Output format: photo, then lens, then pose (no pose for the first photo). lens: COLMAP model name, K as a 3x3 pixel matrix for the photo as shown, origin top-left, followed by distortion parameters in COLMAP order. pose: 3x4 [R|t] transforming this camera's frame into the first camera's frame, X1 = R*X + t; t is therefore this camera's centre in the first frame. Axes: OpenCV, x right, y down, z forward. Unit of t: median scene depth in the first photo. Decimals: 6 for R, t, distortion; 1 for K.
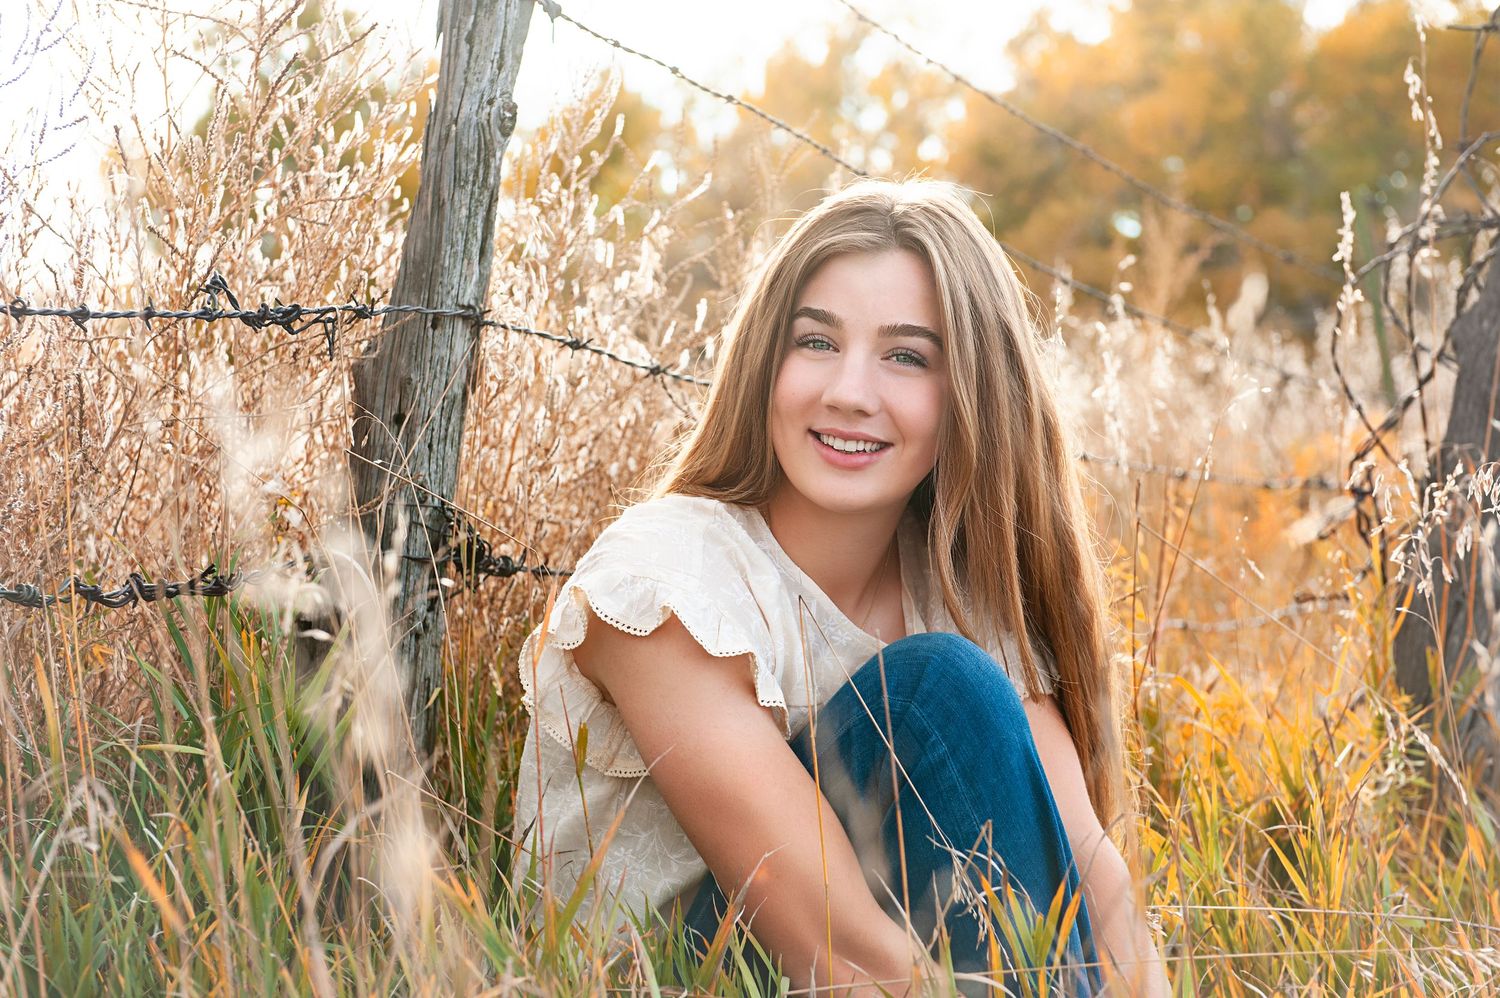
lens RADIAL K [[2981.8, 0, 750.7], [0, 2981.8, 499.1], [0, 0, 1]] dist [-0.010350, 0.000000]
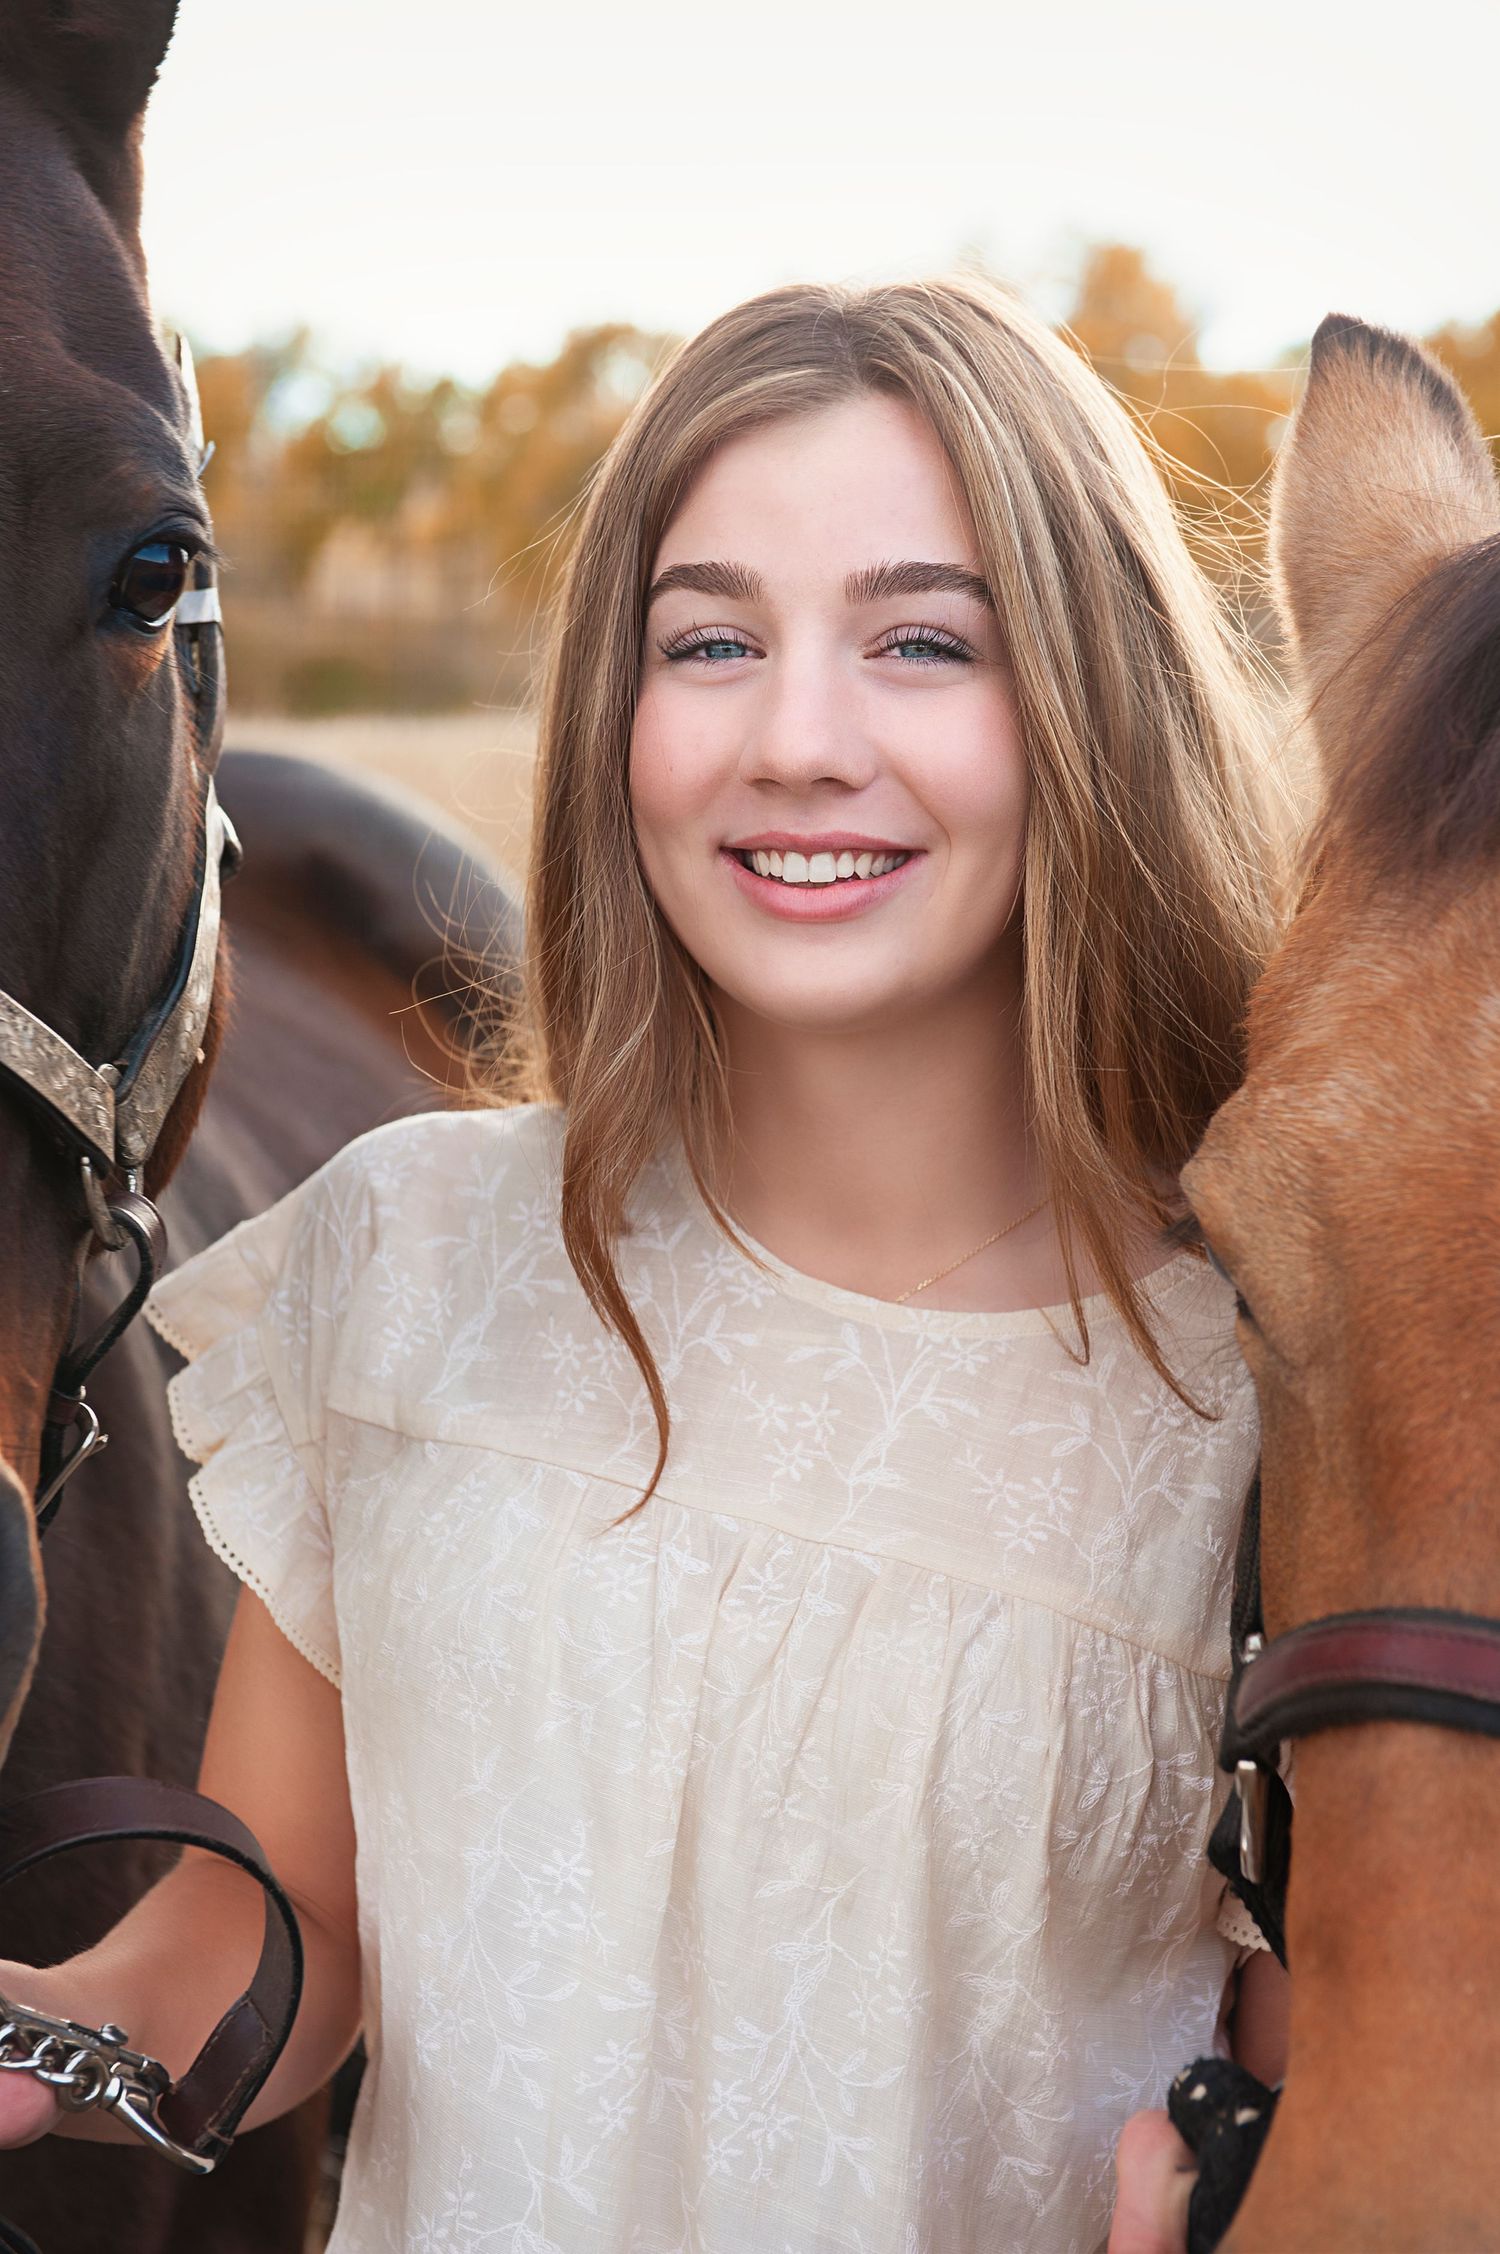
lens RADIAL K [[4480.6, 0, 752.2], [0, 4480.6, 1125.6], [0, 0, 1]] dist [-0.010350, 0.000000]
pose [[0.988863, -0.147323, -0.021102, 0.031402], [0.147841, 0.988682, 0.025527, 0.000690], [0.017102, -0.028362, 0.999451, 0.352894]]
